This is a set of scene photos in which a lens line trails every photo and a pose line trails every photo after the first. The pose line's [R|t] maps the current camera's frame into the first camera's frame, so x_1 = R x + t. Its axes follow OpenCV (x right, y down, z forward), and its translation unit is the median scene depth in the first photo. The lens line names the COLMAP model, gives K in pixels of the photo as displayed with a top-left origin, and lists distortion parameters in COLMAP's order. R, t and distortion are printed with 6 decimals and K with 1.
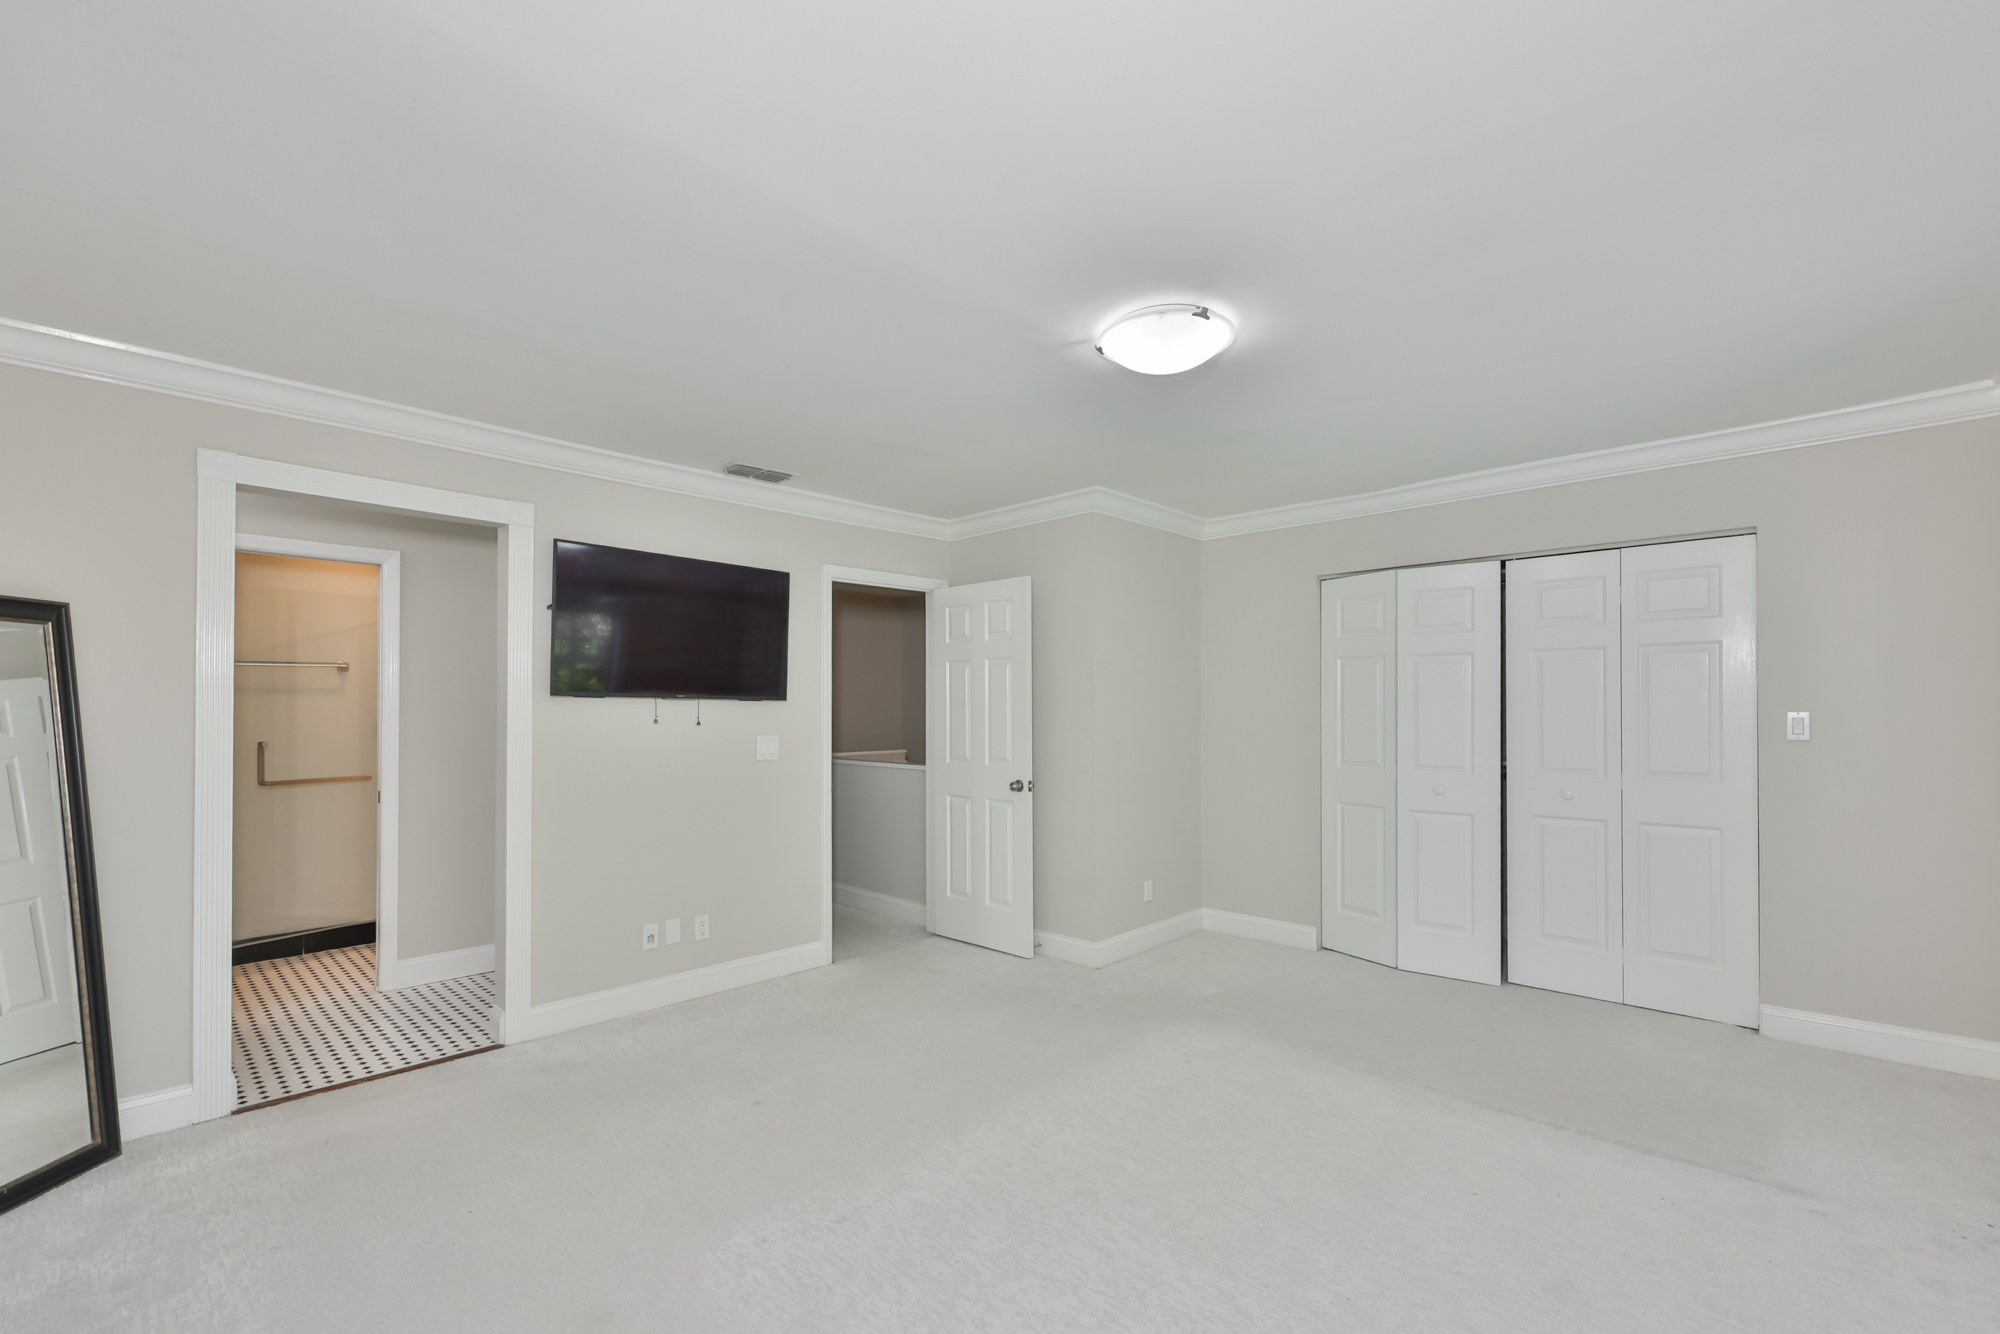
lens RADIAL K [[861.1, 0, 1006.2], [0, 861.1, 698.5], [0, 0, 1]] dist [-0.000544, 0.000049]
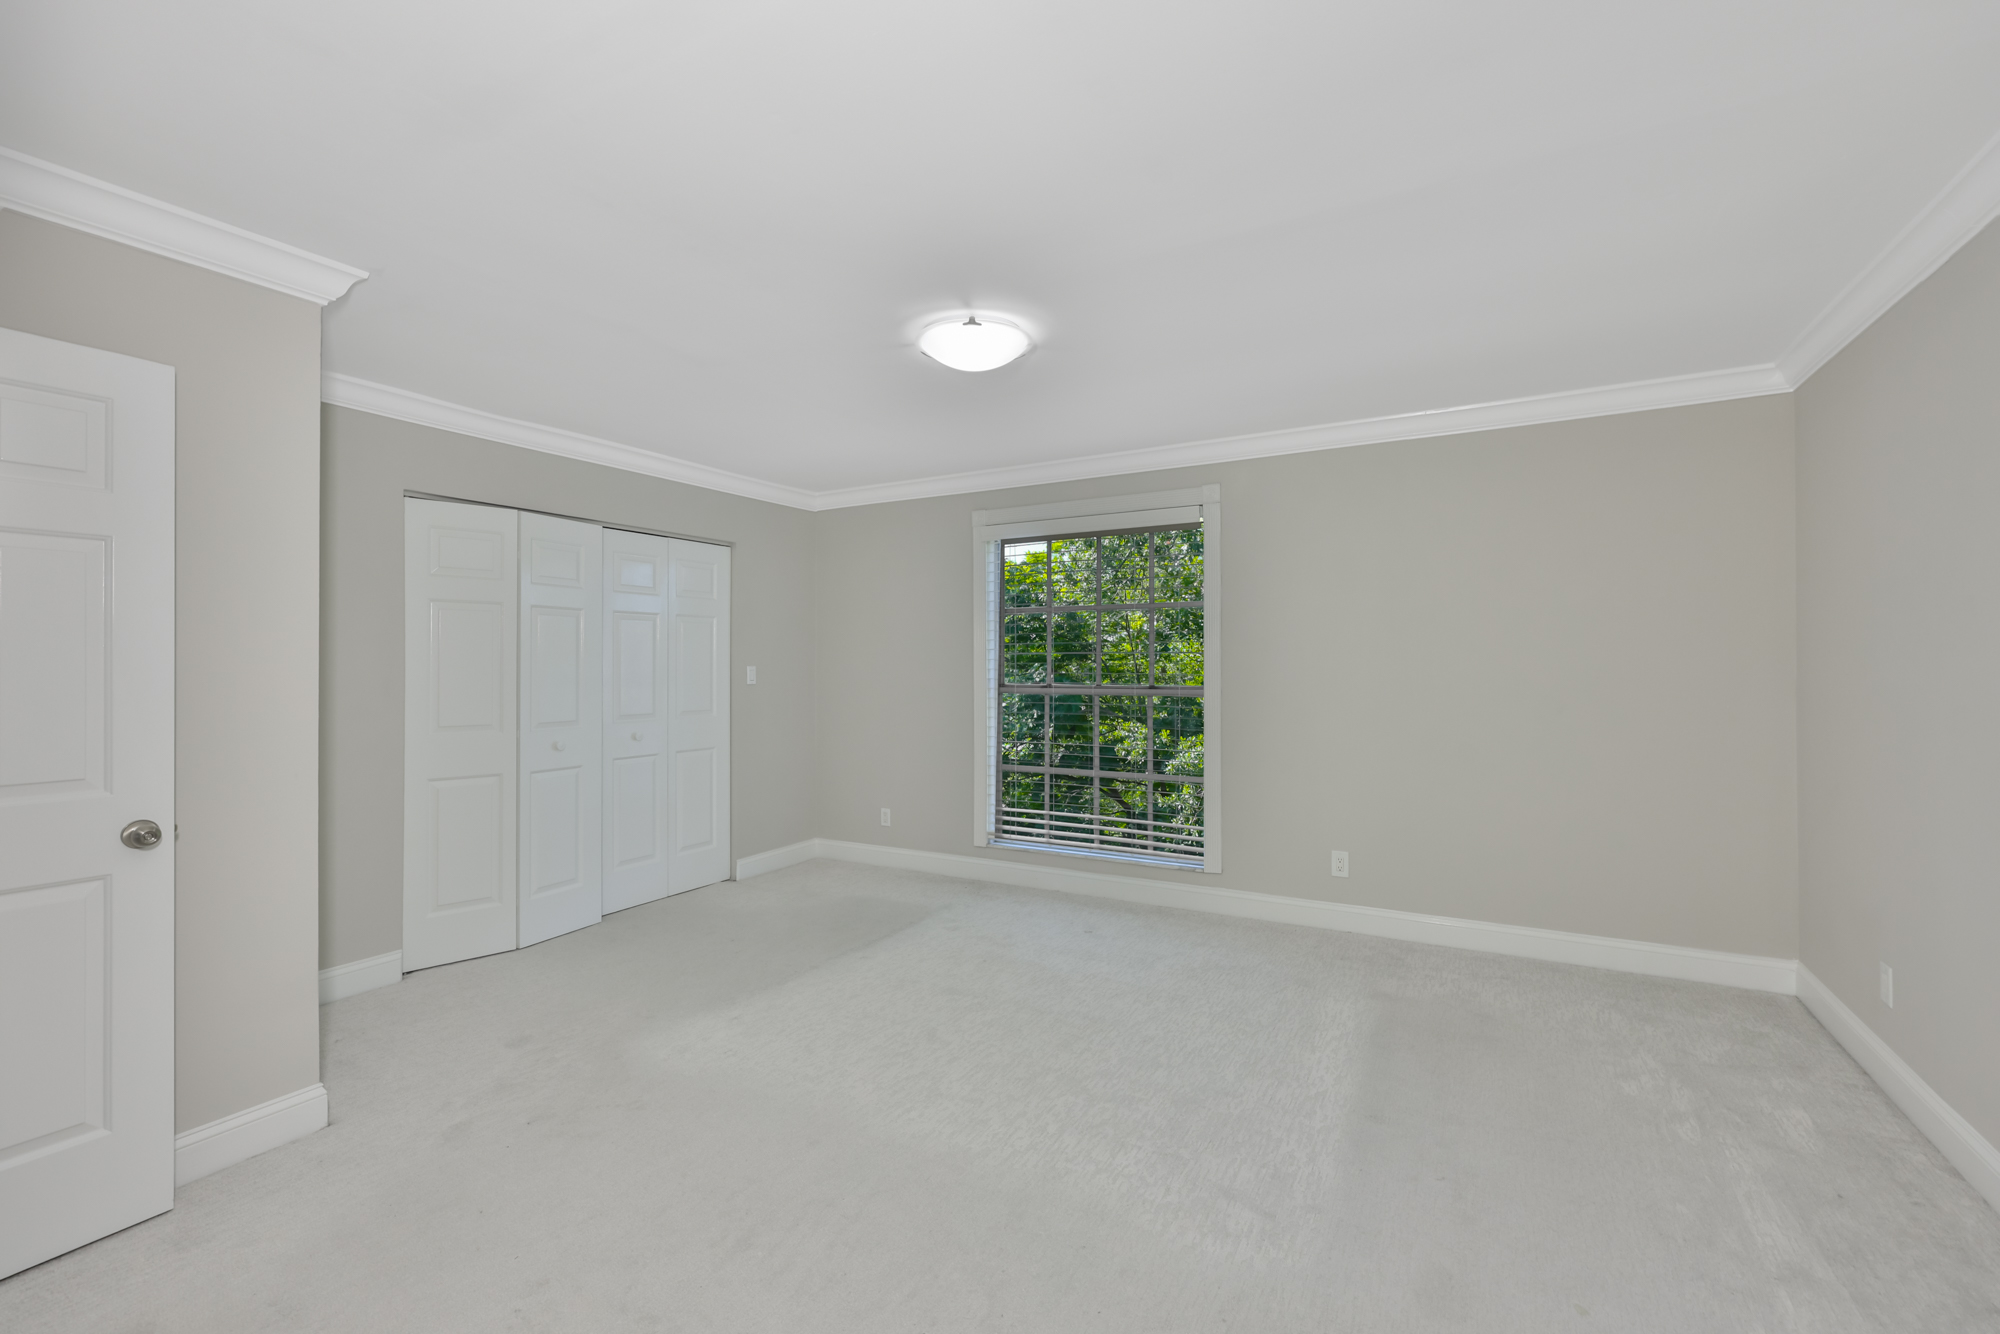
lens RADIAL K [[839.7, 0, 1002.2], [0, 839.7, 662.5], [0, 0, 1]] dist [-0.002277, 0.000287]
pose [[-0.234237, 0.005523, 0.972164, -0.729927], [-0.009273, 0.999926, -0.007915, 0.017569], [-0.972135, -0.010869, -0.234169, 0.978284]]
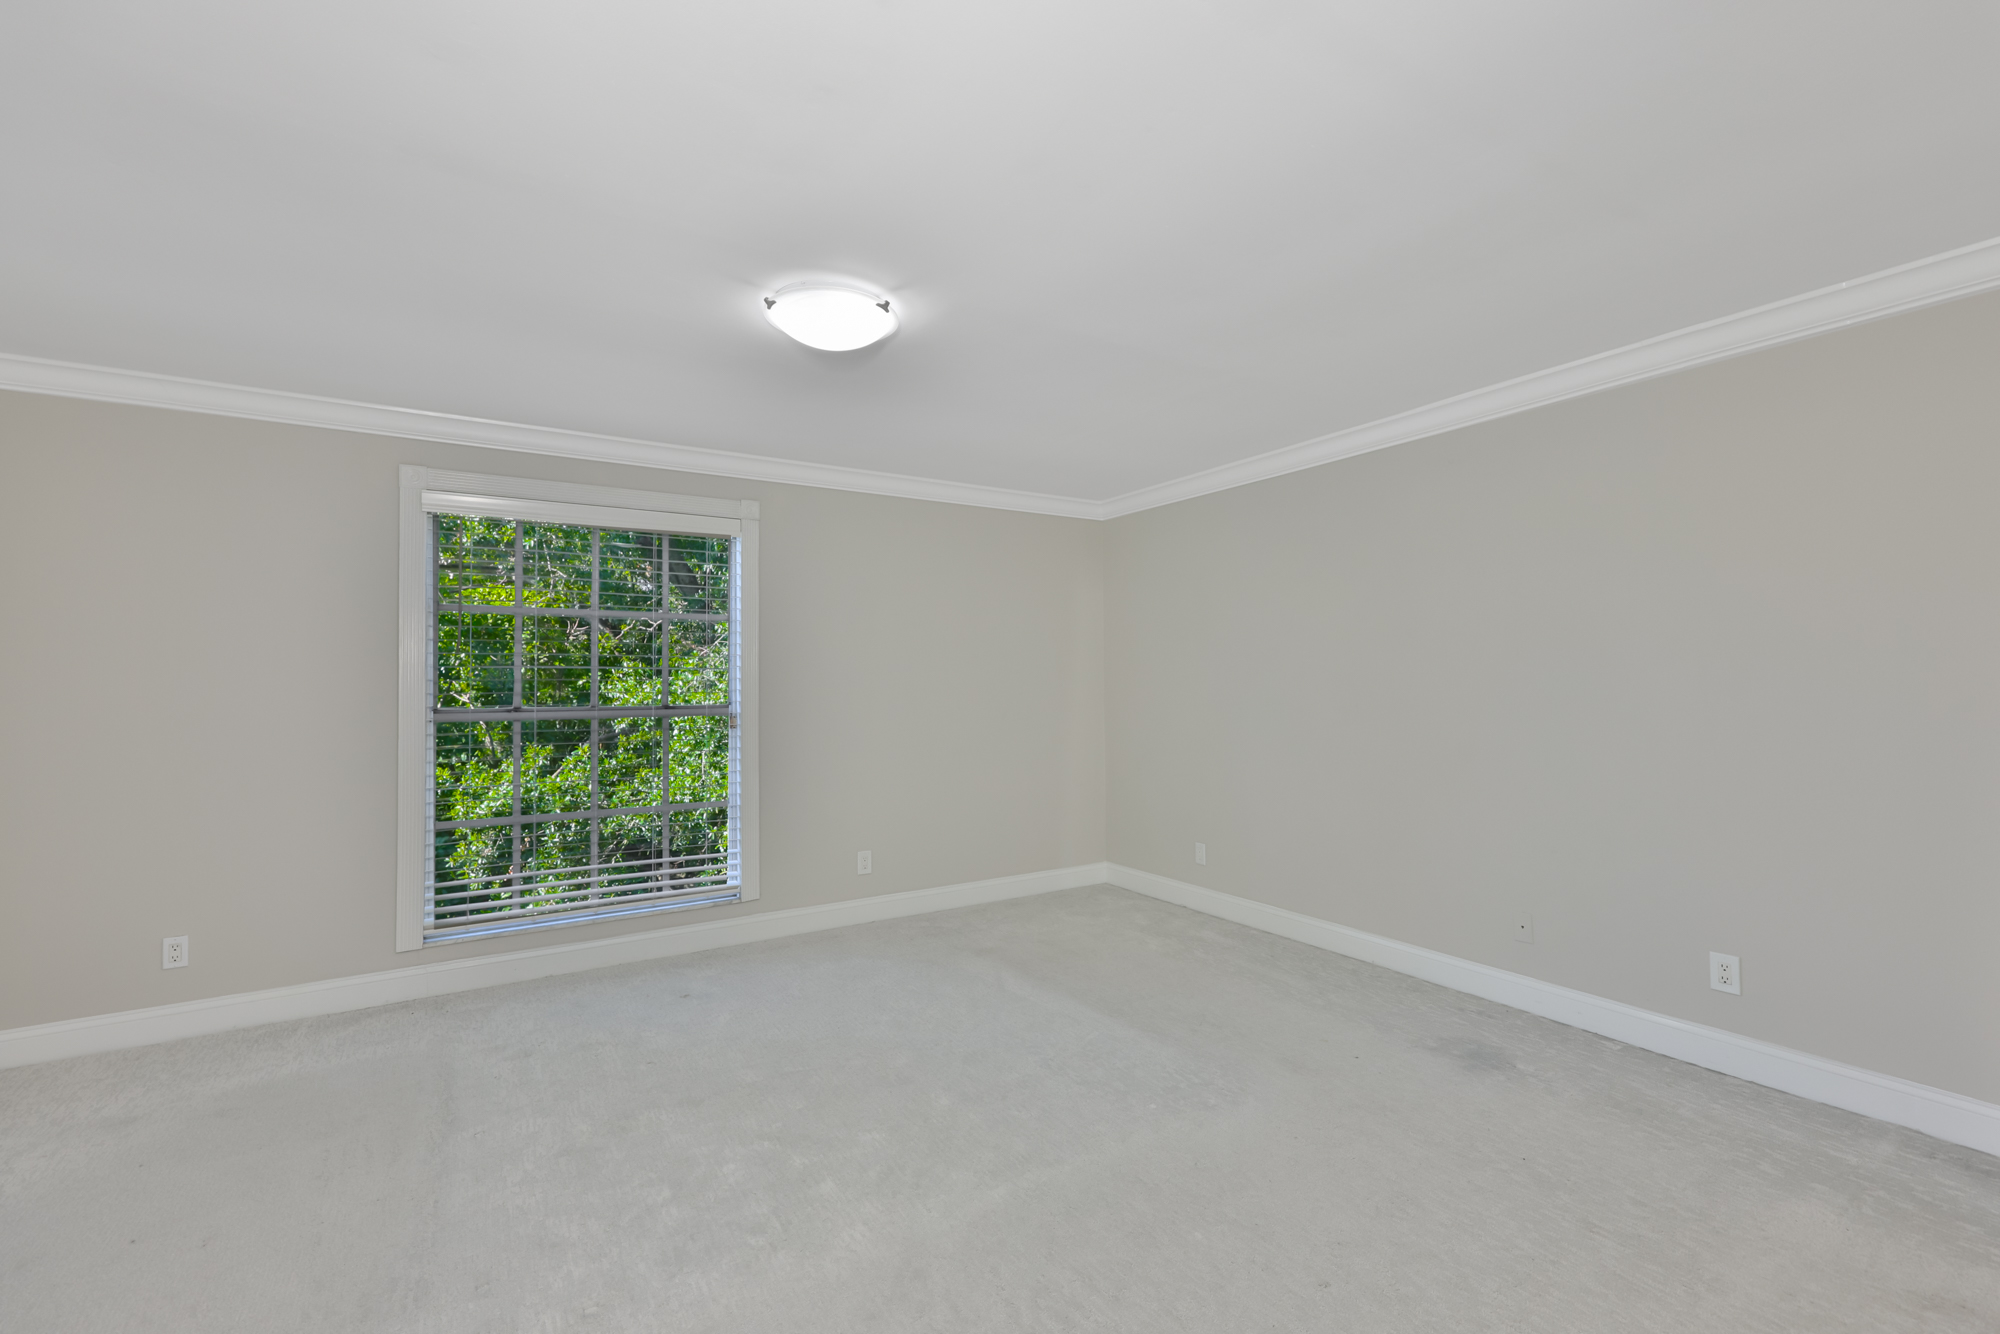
lens RADIAL K [[846.4, 0, 1003.5], [0, 846.4, 678.4], [0, 0, 1]] dist [-0.002701, -0.000279]
pose [[-0.966379, 0.008434, 0.256983, -0.206844], [0.004249, 0.999849, -0.016837, 0.019863], [-0.257086, -0.015179, -0.966269, 1.520172]]
